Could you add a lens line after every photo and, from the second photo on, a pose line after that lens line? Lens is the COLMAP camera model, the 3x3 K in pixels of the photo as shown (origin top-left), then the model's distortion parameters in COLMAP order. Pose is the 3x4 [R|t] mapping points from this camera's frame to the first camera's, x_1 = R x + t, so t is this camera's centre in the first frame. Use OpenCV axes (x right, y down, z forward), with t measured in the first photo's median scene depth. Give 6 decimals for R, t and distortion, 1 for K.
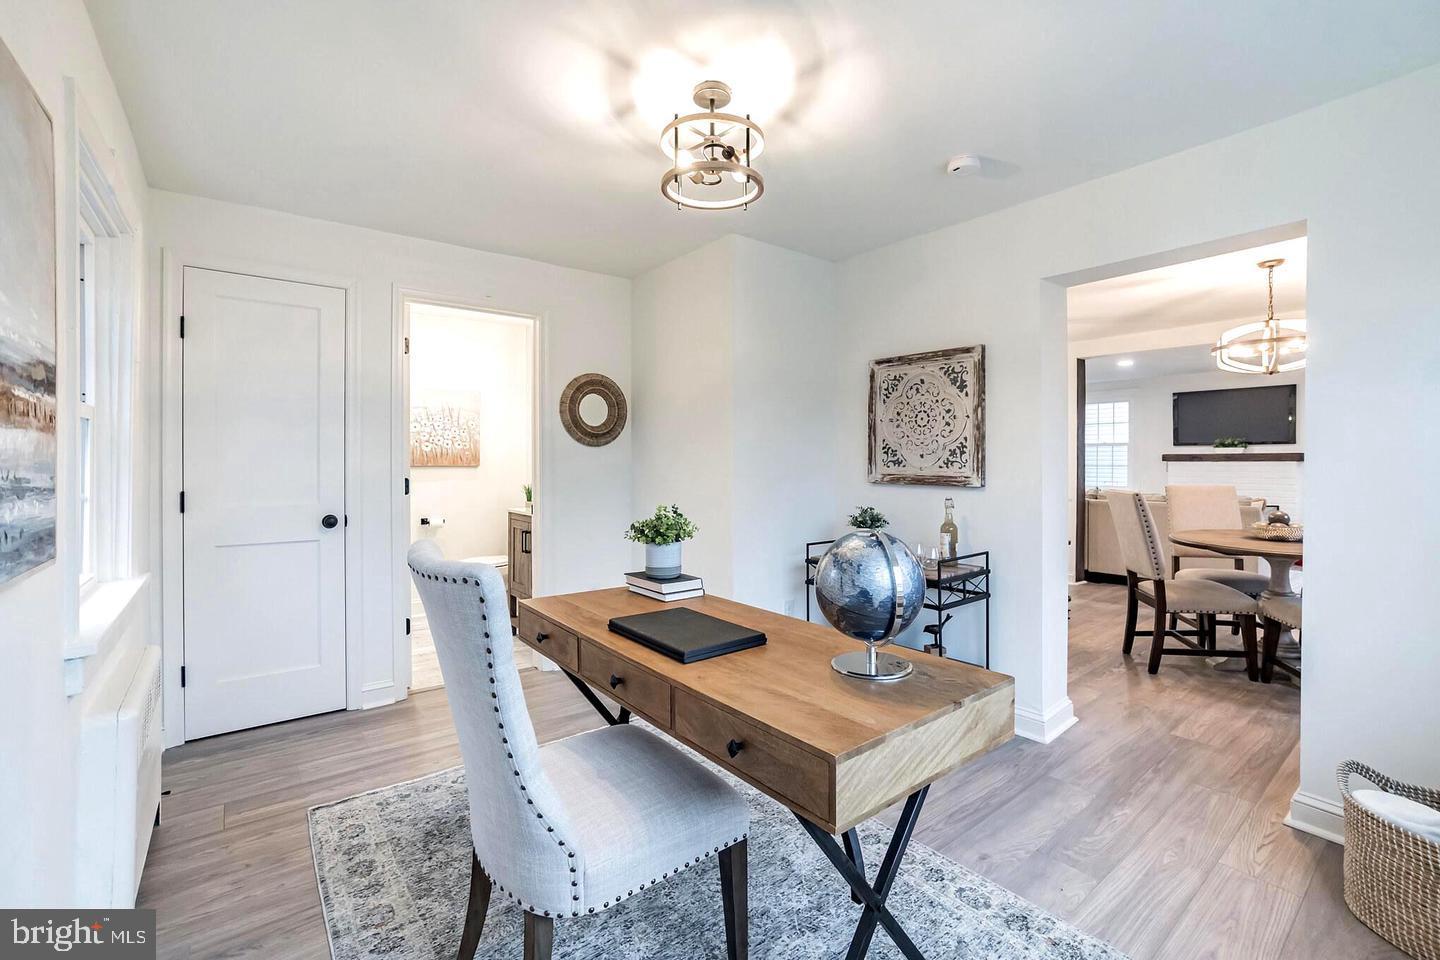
lens RADIAL K [[604.0, 0, 710.5], [0, 604.0, 468.9], [0, 0, 1]] dist [-0.033495, -0.000006]
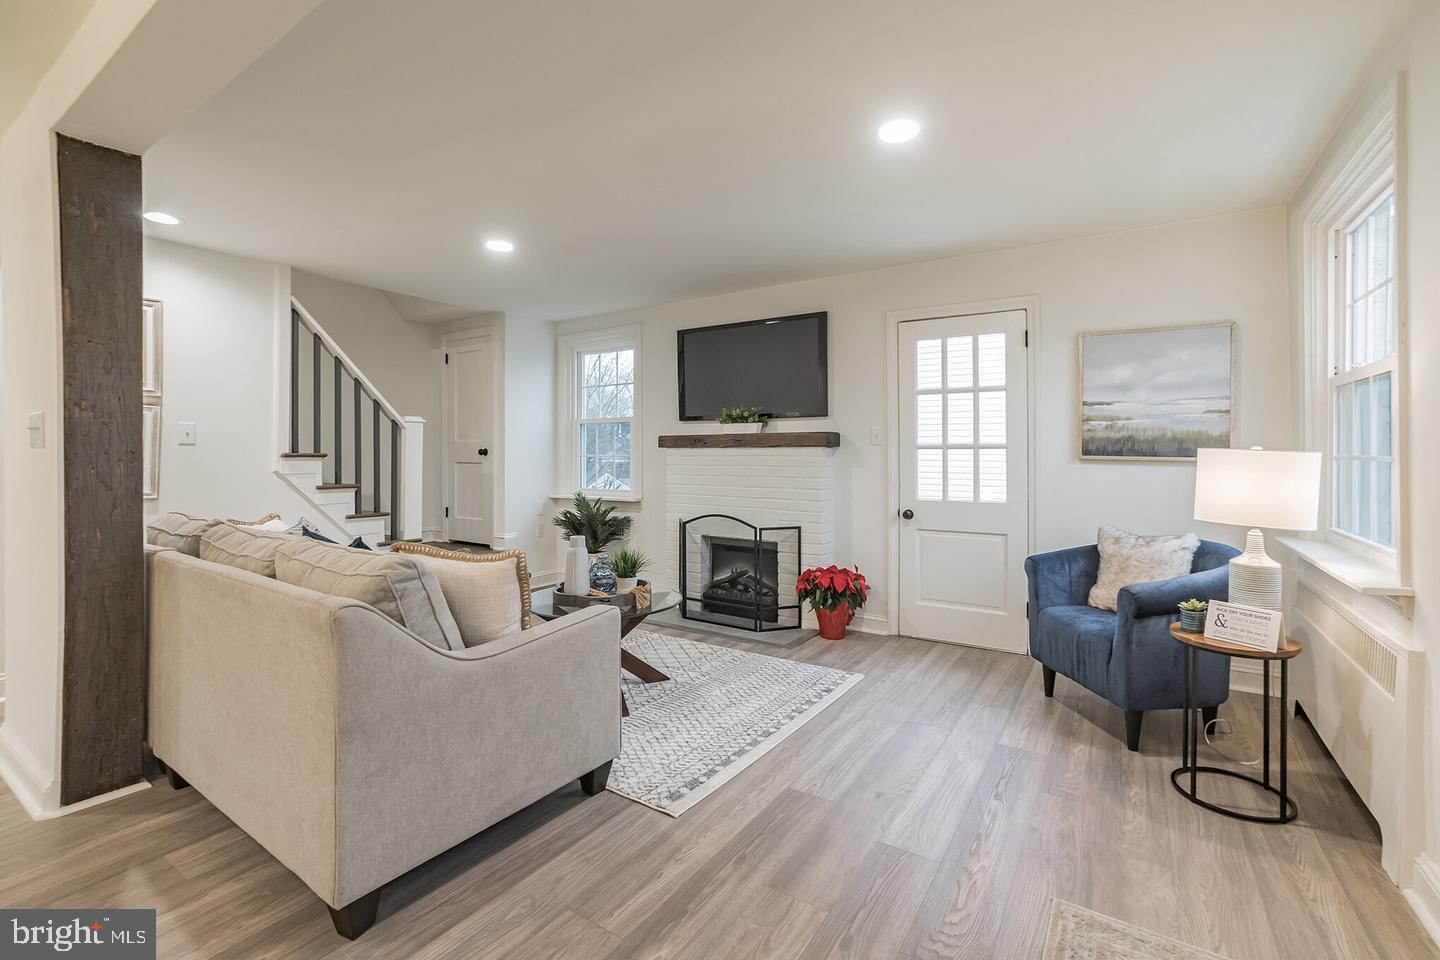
lens RADIAL K [[638.9, 0, 724.8], [0, 638.9, 460.3], [0, 0, 1]] dist [-0.055203, 0.027321]
pose [[0.940943, -0.007345, 0.338484, 0.253373], [0.006761, 0.999973, 0.002904, -0.000970], [-0.338496, -0.000445, 0.940968, 0.163443]]
